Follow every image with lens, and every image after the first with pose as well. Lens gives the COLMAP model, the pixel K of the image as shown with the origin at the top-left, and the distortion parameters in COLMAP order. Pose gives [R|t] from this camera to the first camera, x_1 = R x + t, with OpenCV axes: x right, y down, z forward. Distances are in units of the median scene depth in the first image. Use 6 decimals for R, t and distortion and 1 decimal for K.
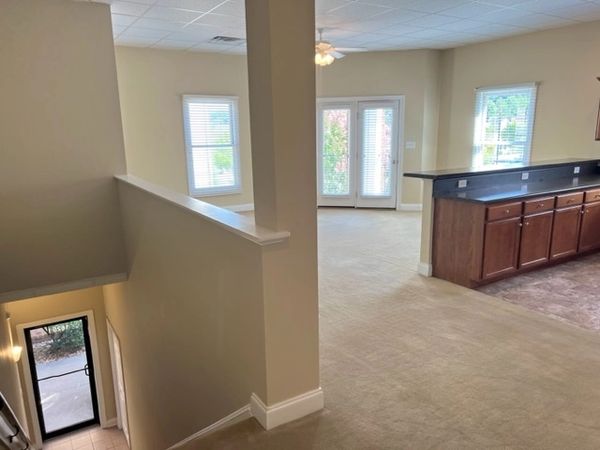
lens RADIAL K [[453.7, 0, 298.9], [0, 453.7, 226.0], [0, 0, 1]] dist [0.051472, -0.037282]
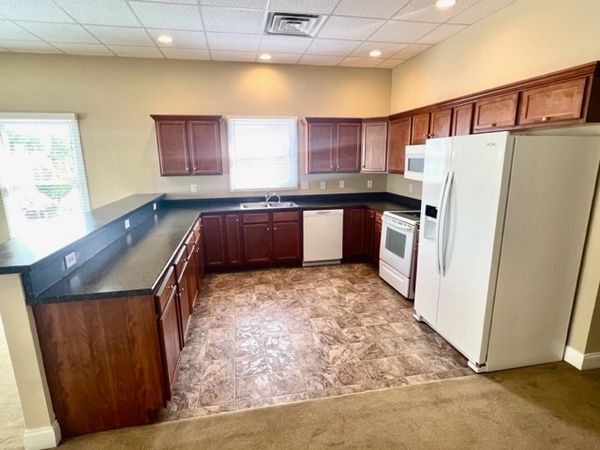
lens RADIAL K [[321.9, 0, 301.4], [0, 321.9, 224.4], [0, 0, 1]] dist [0.006294, 0.000631]
pose [[0.360099, -0.188292, 0.913715, 0.091047], [0.207686, 0.971022, 0.118252, -0.128553], [-0.909503, 0.147183, 0.388769, 0.565062]]
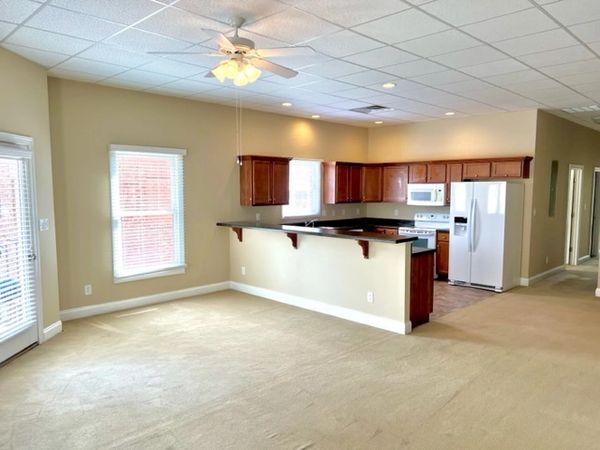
lens RADIAL K [[453.7, 0, 294.7], [0, 453.7, 226.8], [0, 0, 1]] dist [0.051472, -0.037282]
pose [[-0.216269, -0.071830, 0.973688, -0.686636], [0.210728, 0.970349, 0.118389, -0.314716], [-0.953321, 0.230787, -0.194720, 1.428117]]
